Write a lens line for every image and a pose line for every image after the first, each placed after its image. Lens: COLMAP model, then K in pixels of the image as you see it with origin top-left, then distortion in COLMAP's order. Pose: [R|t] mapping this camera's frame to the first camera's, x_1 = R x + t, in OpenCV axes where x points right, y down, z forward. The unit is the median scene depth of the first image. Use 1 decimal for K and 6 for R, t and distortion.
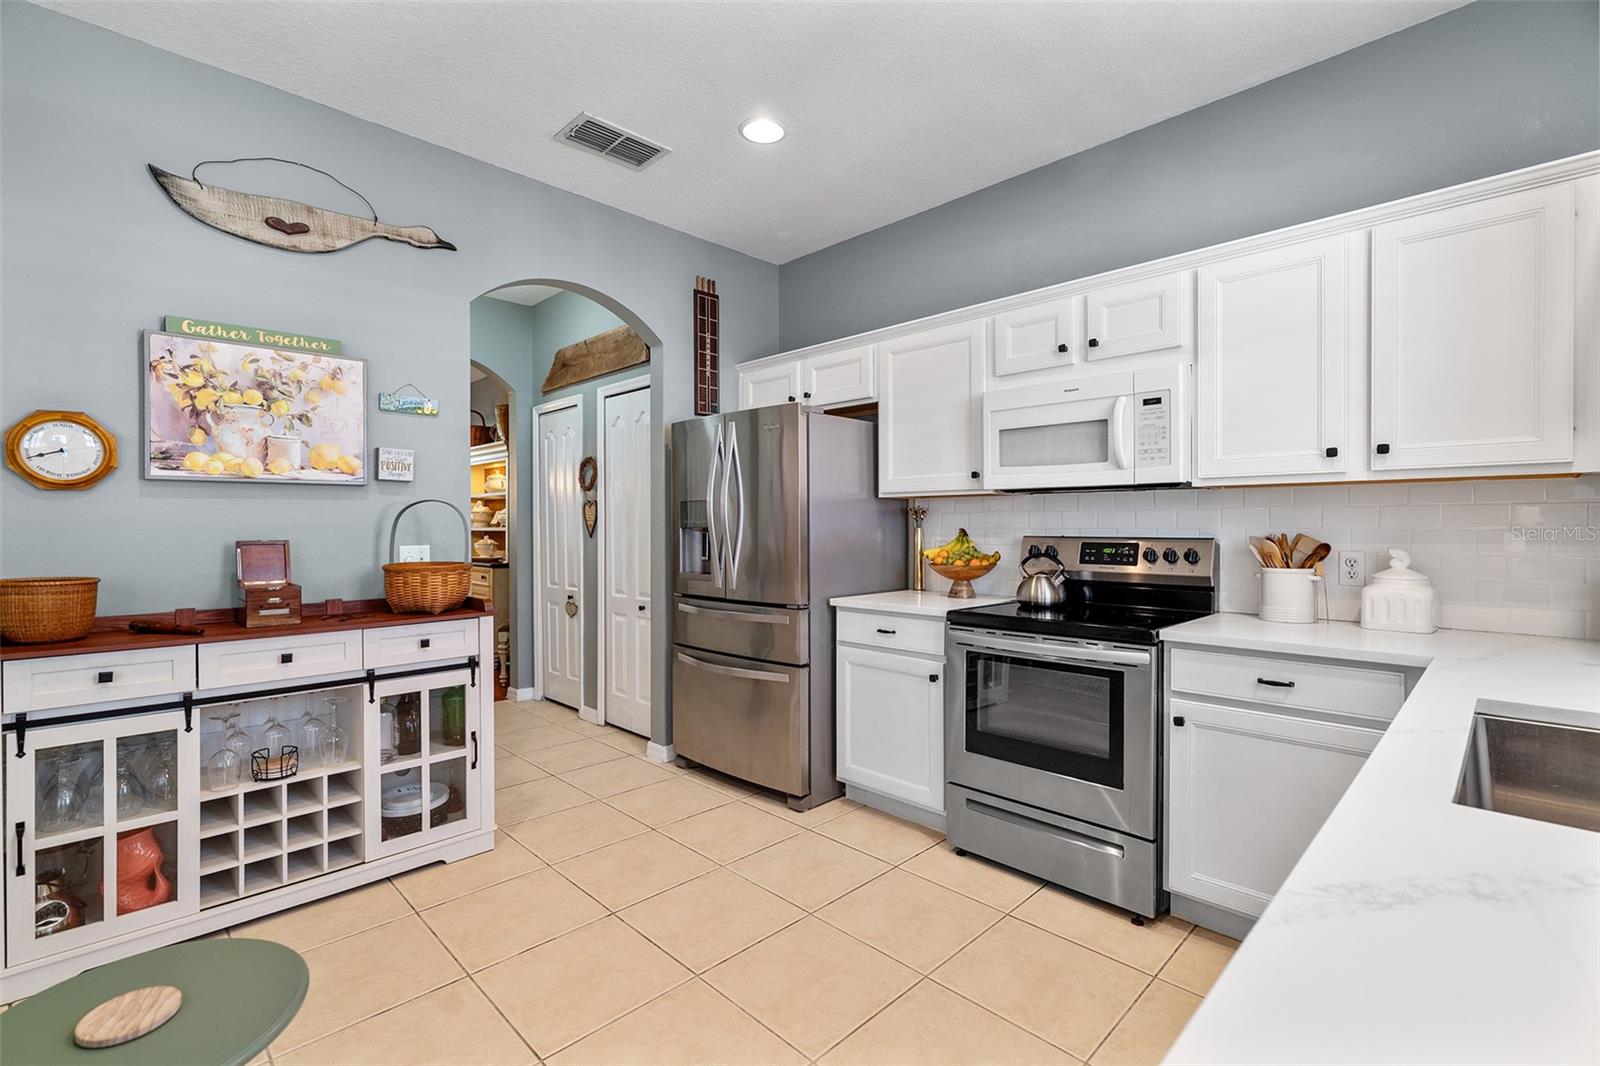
lens RADIAL K [[725.7, 0, 798.8], [0, 725.7, 530.6], [0, 0, 1]] dist [-0.005164, 0.001065]
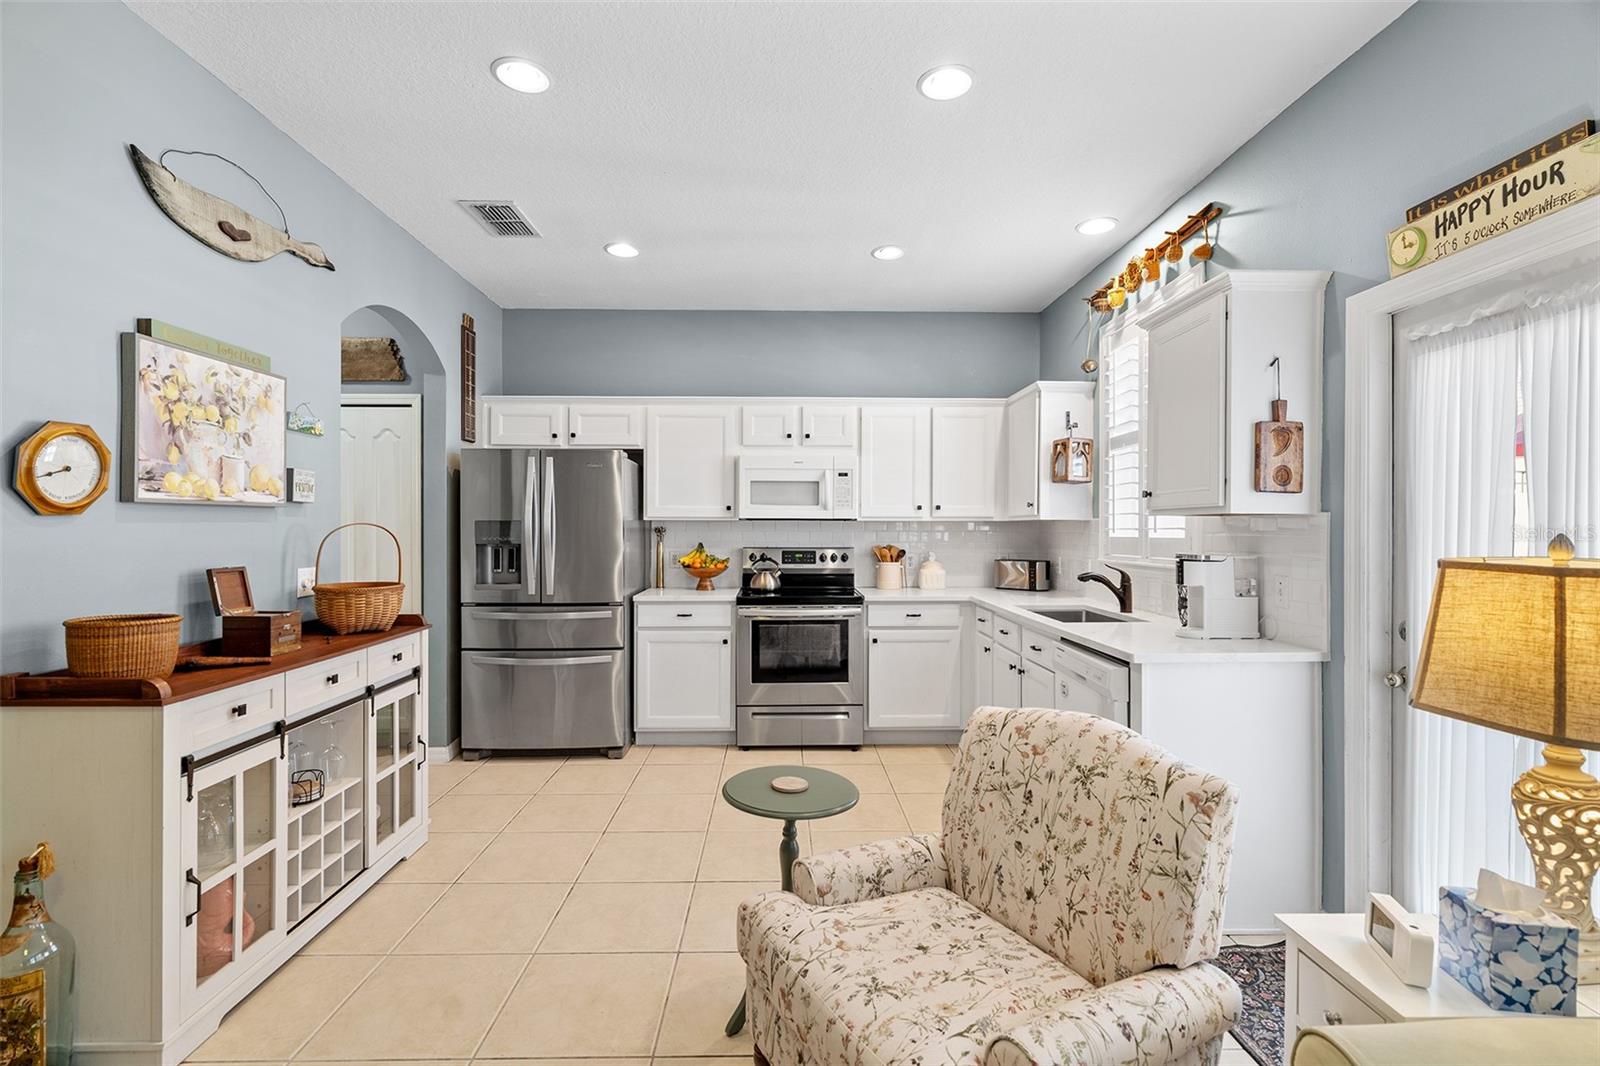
lens RADIAL K [[725.7, 0, 802.9], [0, 725.7, 530.5], [0, 0, 1]] dist [-0.005164, 0.001065]
pose [[0.681372, 0.000199, 0.731937, -0.897227], [0.001857, 0.999996, -0.002000, -0.030271], [-0.731935, 0.002722, 0.681369, -0.180408]]
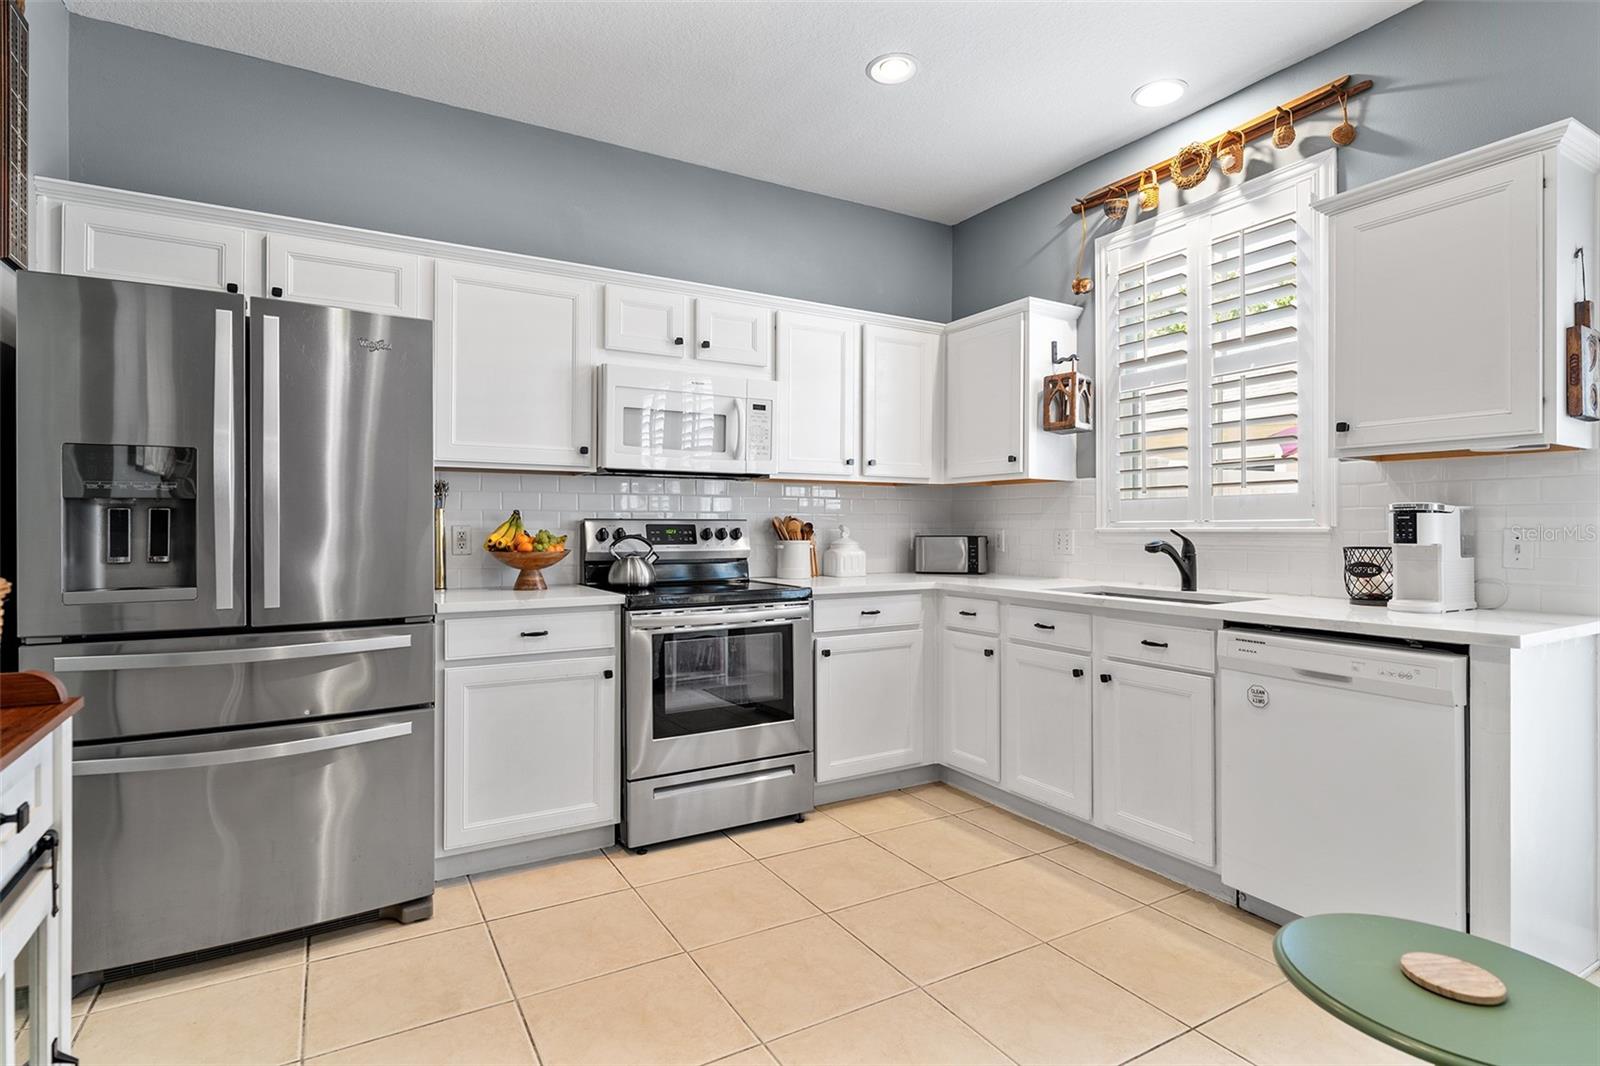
lens RADIAL K [[806.5, 0, 801.0], [0, 806.5, 525.5], [0, 0, 1]] dist [-0.003371, 0.000573]
pose [[0.244989, 0.001602, 0.969525, -0.786103], [0.005346, 0.999981, -0.003004, 0.026095], [-0.969511, 0.005919, 0.244976, 0.569102]]
